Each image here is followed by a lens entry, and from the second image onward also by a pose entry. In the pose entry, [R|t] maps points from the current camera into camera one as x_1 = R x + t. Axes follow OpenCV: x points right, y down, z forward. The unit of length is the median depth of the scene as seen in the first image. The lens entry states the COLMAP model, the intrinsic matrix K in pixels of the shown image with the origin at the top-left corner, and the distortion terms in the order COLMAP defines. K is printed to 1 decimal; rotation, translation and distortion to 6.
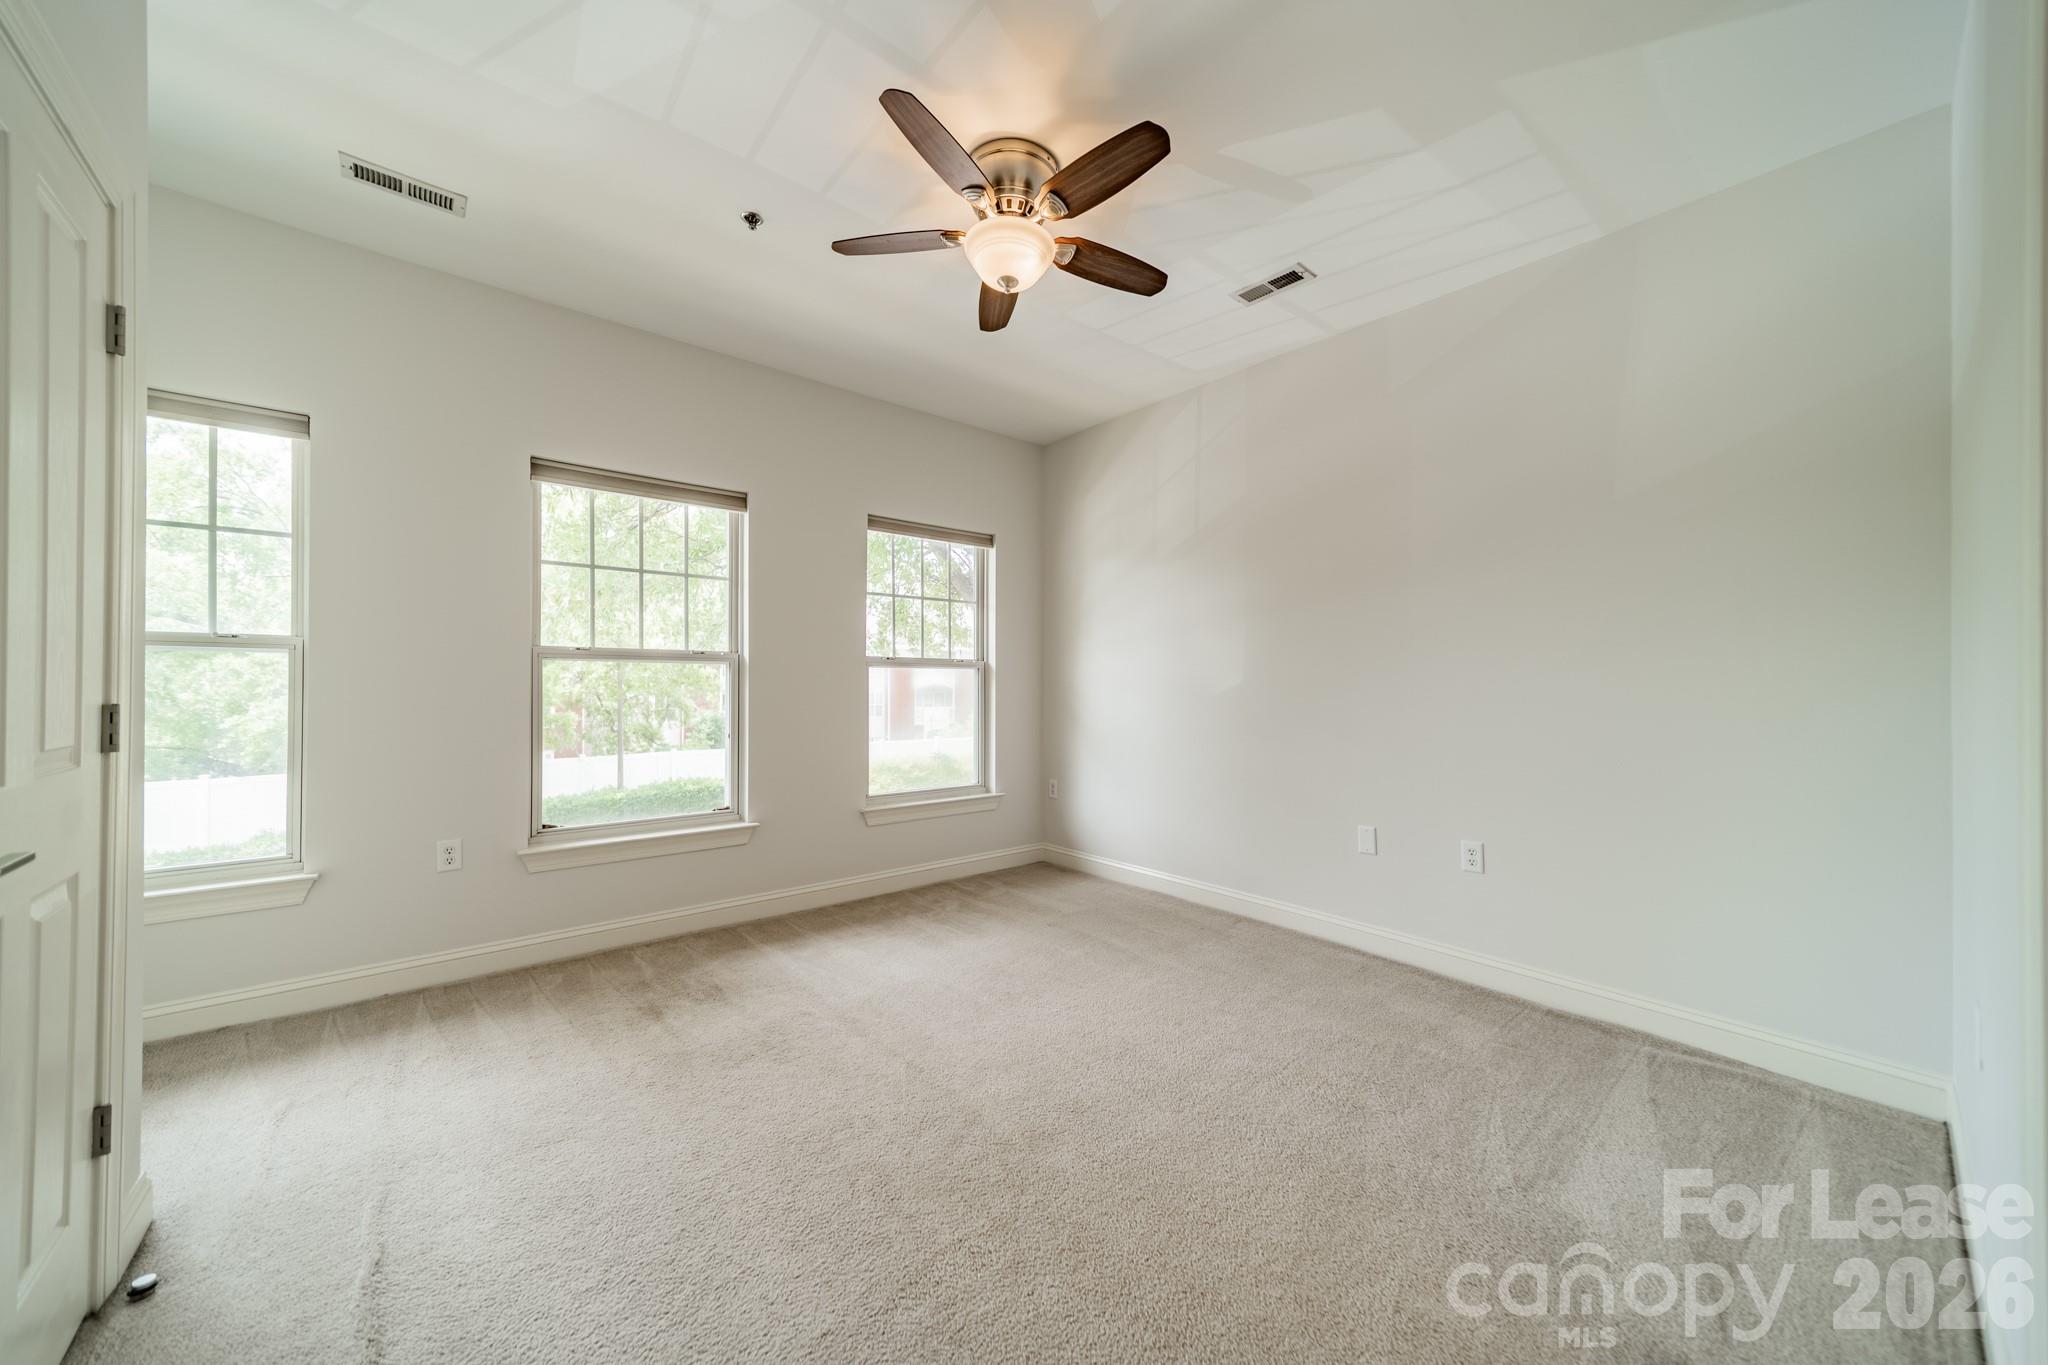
lens RADIAL K [[722.9, 0, 1024.0], [0, 722.9, 682.5], [0, 0, 1]] dist [0.000716, 0.000107]
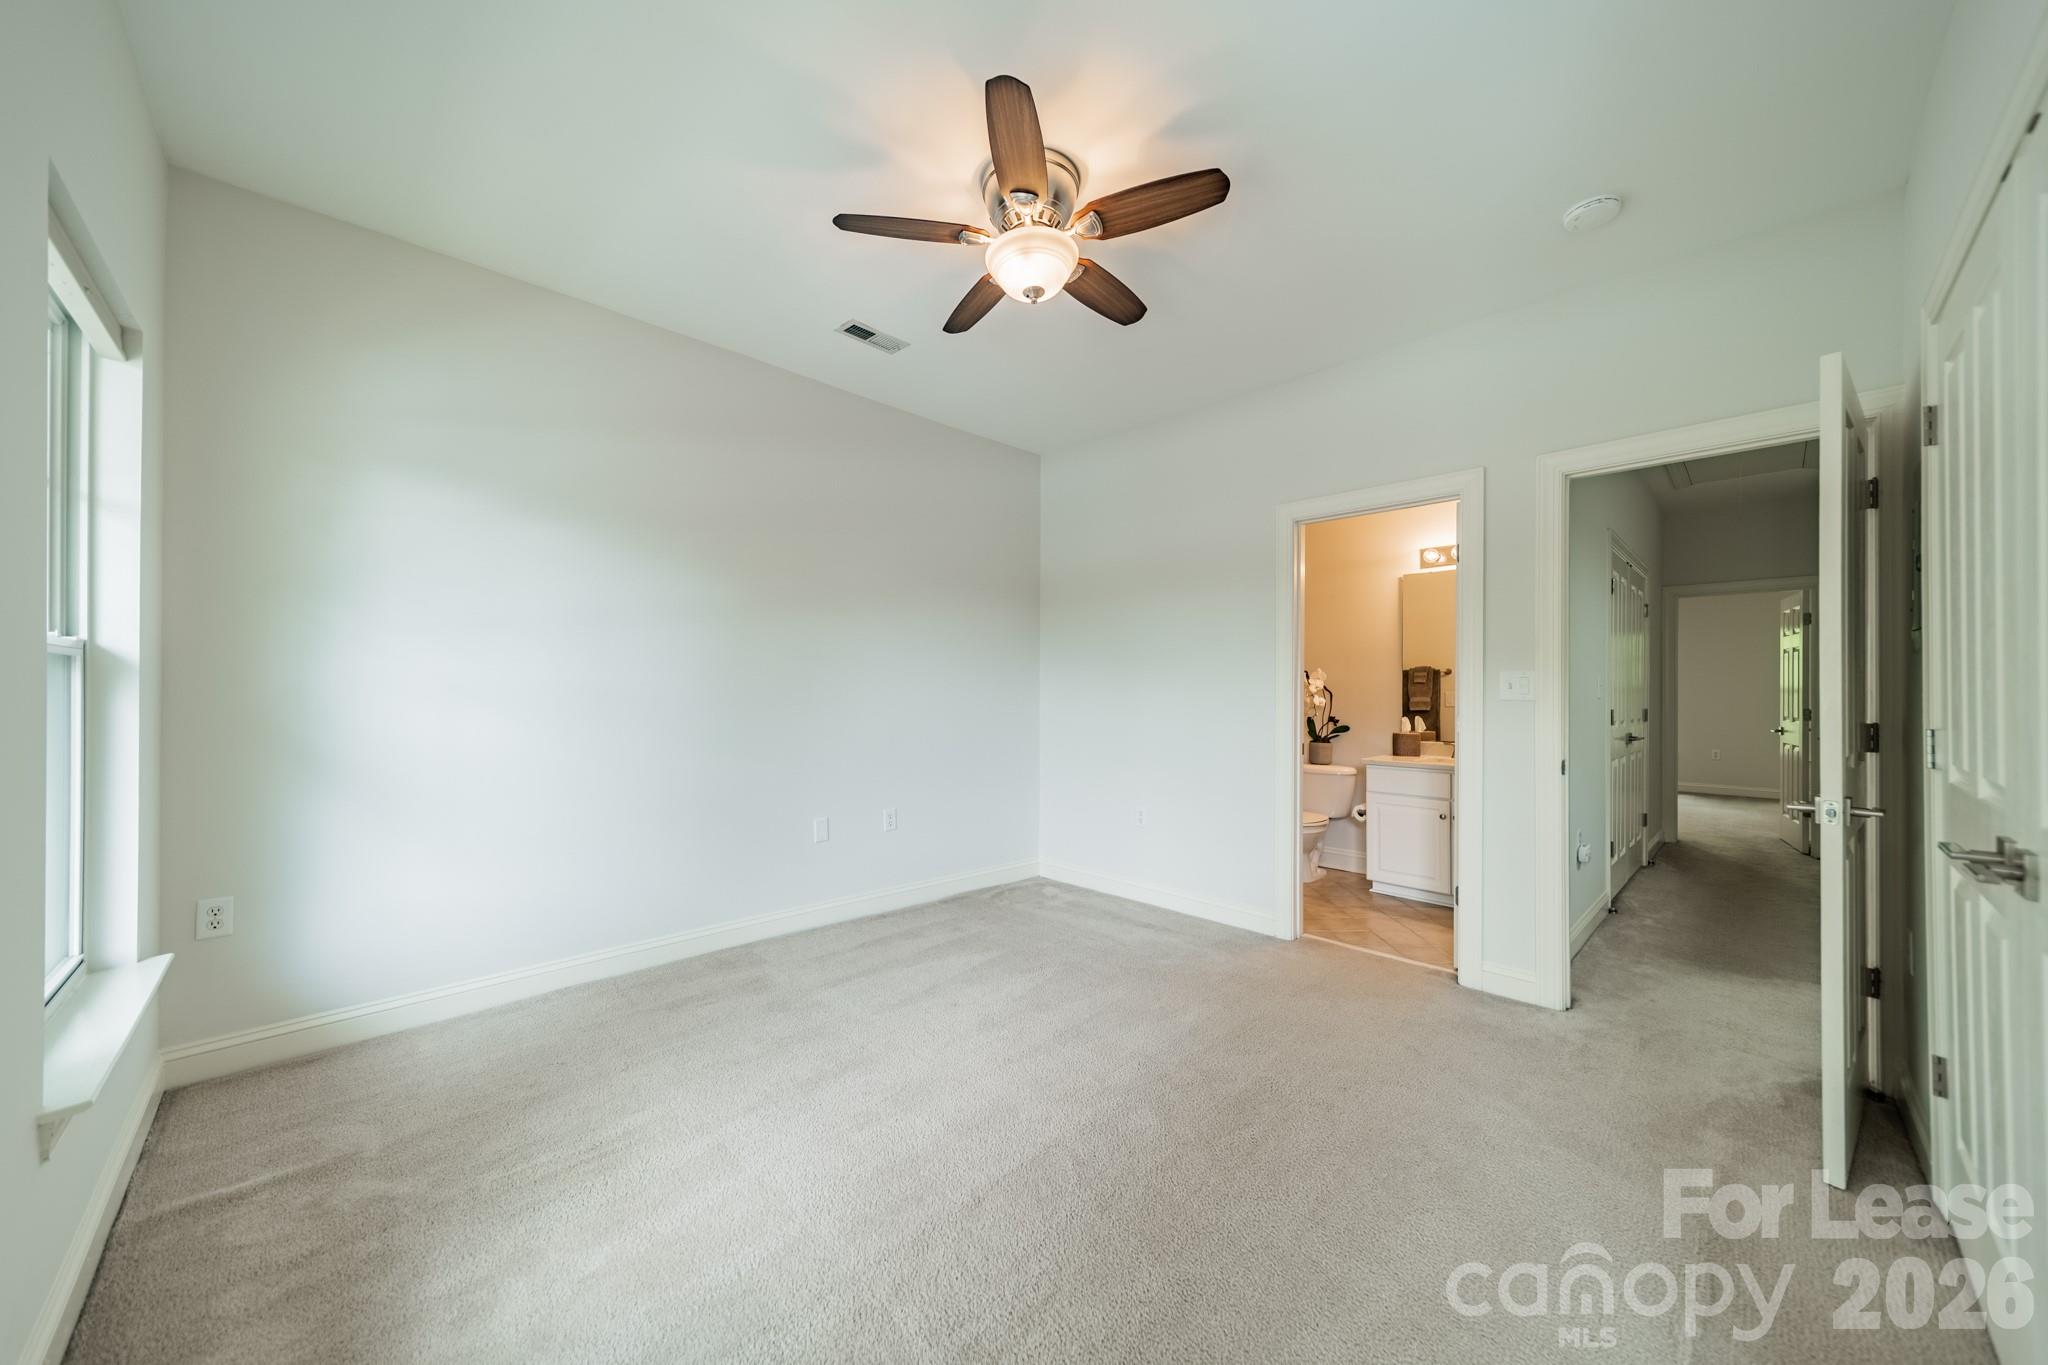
lens RADIAL K [[722.4, 0, 1029.8], [0, 722.4, 685.8], [0, 0, 1]] dist [0.006714, 0.000092]
pose [[-0.073730, -0.002500, 0.997275, -0.702498], [-0.014937, 0.999887, 0.001402, -0.019751], [-0.997166, -0.014793, -0.073759, 0.752721]]
